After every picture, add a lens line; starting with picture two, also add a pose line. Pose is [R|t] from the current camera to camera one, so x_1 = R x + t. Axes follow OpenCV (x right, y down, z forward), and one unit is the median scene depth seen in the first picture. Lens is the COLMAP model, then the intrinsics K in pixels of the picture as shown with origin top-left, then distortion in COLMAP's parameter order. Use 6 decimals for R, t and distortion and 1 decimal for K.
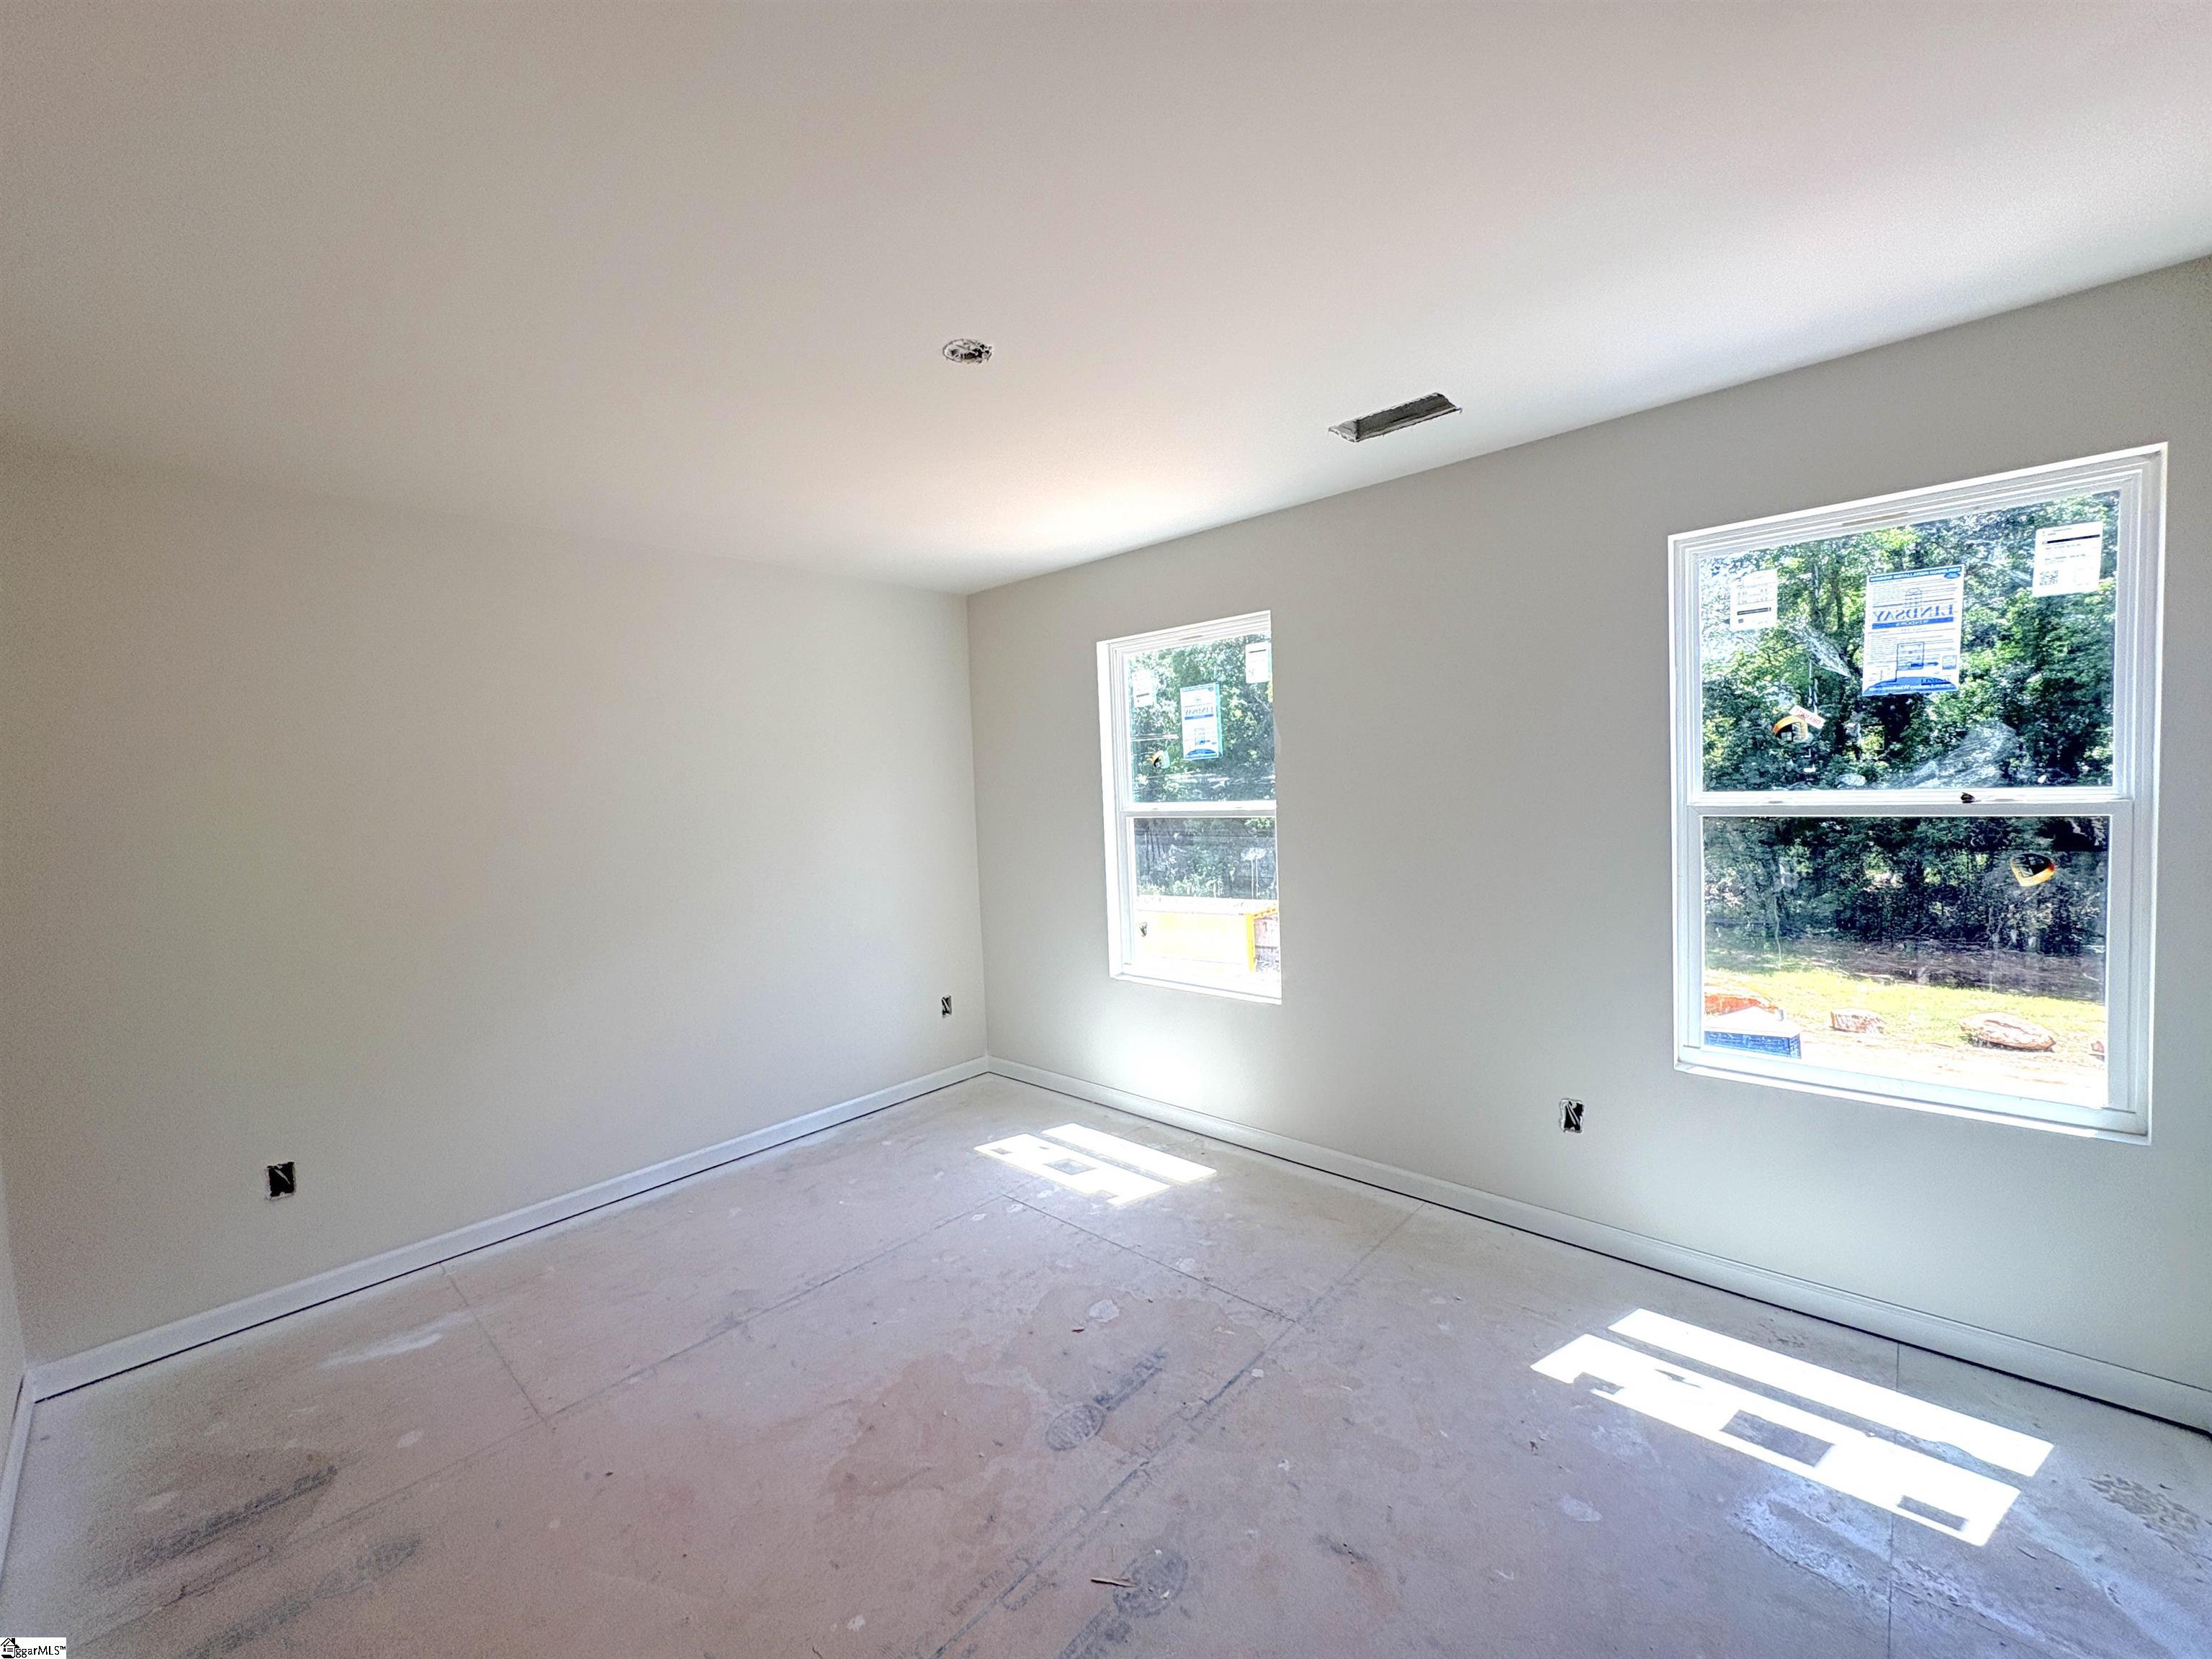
lens RADIAL K [[899.3, 0, 1105.8], [0, 899.3, 829.8], [0, 0, 1]] dist [-0.000530, -0.000105]
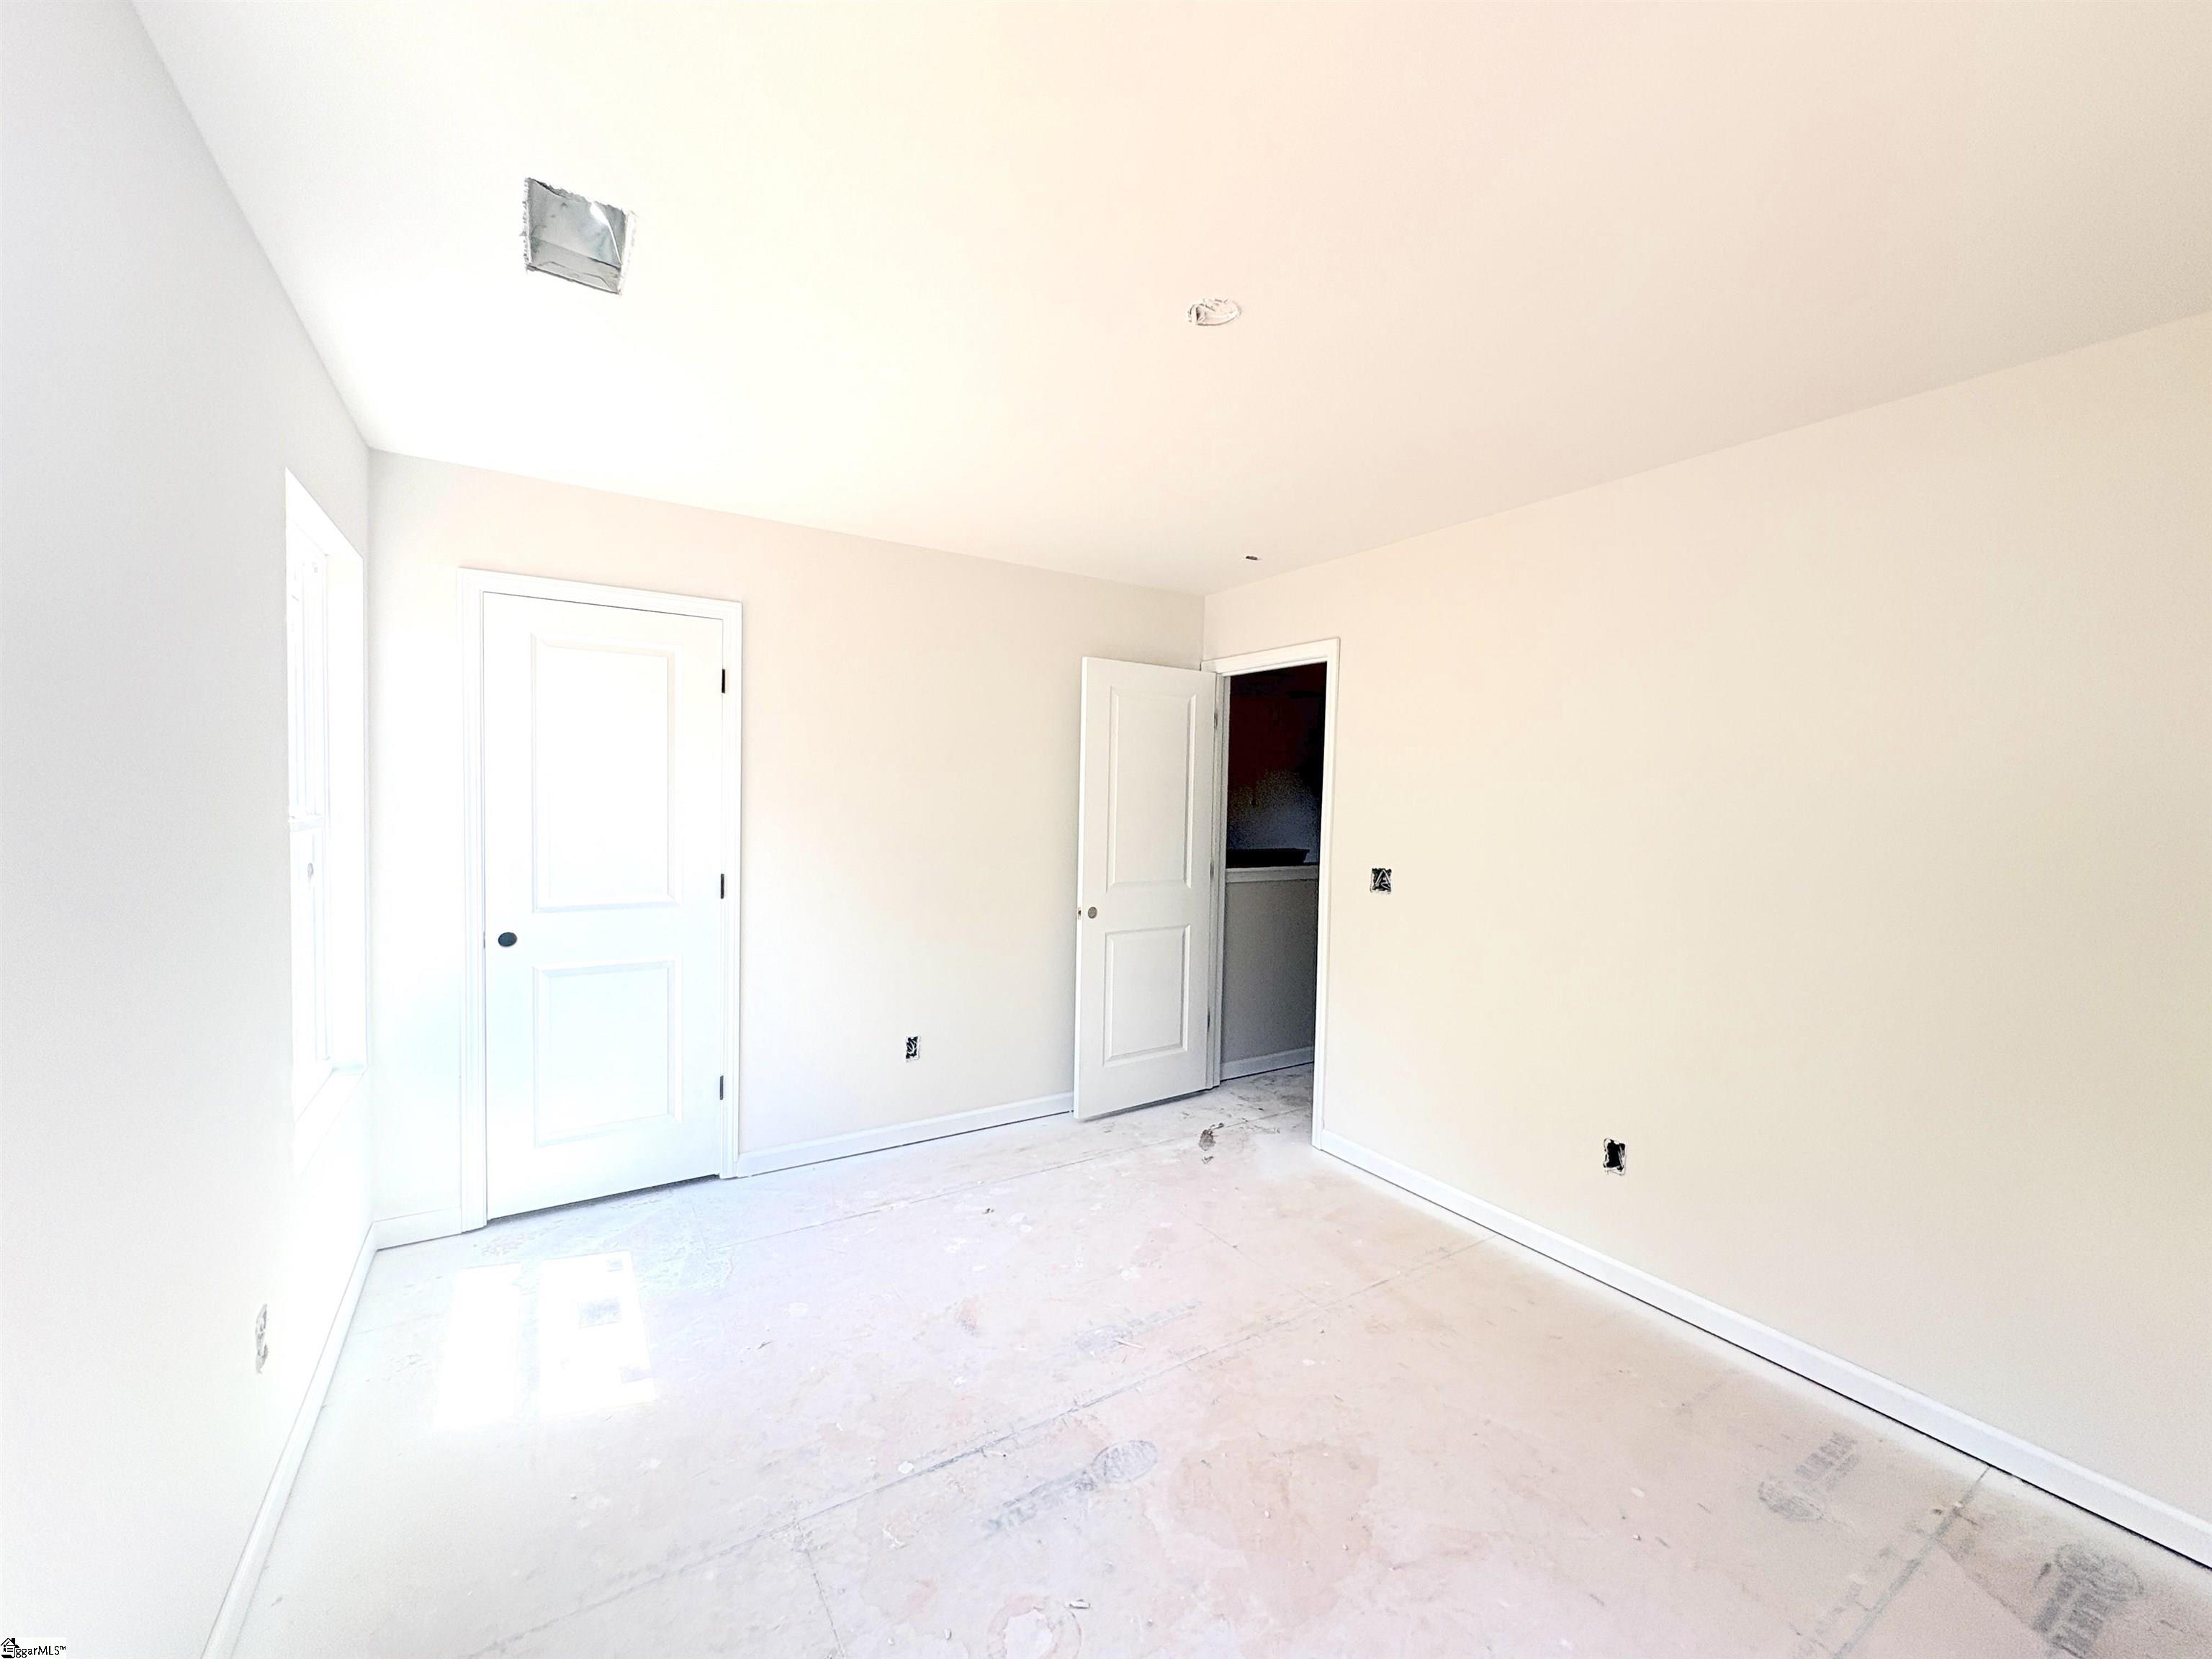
lens RADIAL K [[899.3, 0, 1099.9], [0, 899.3, 825.3], [0, 0, 1]] dist [-0.000530, -0.000105]
pose [[-0.964077, 0.014284, 0.265240, -0.282273], [0.037138, 0.995993, 0.081349, -0.088880], [-0.263015, 0.088278, -0.960745, 1.947977]]
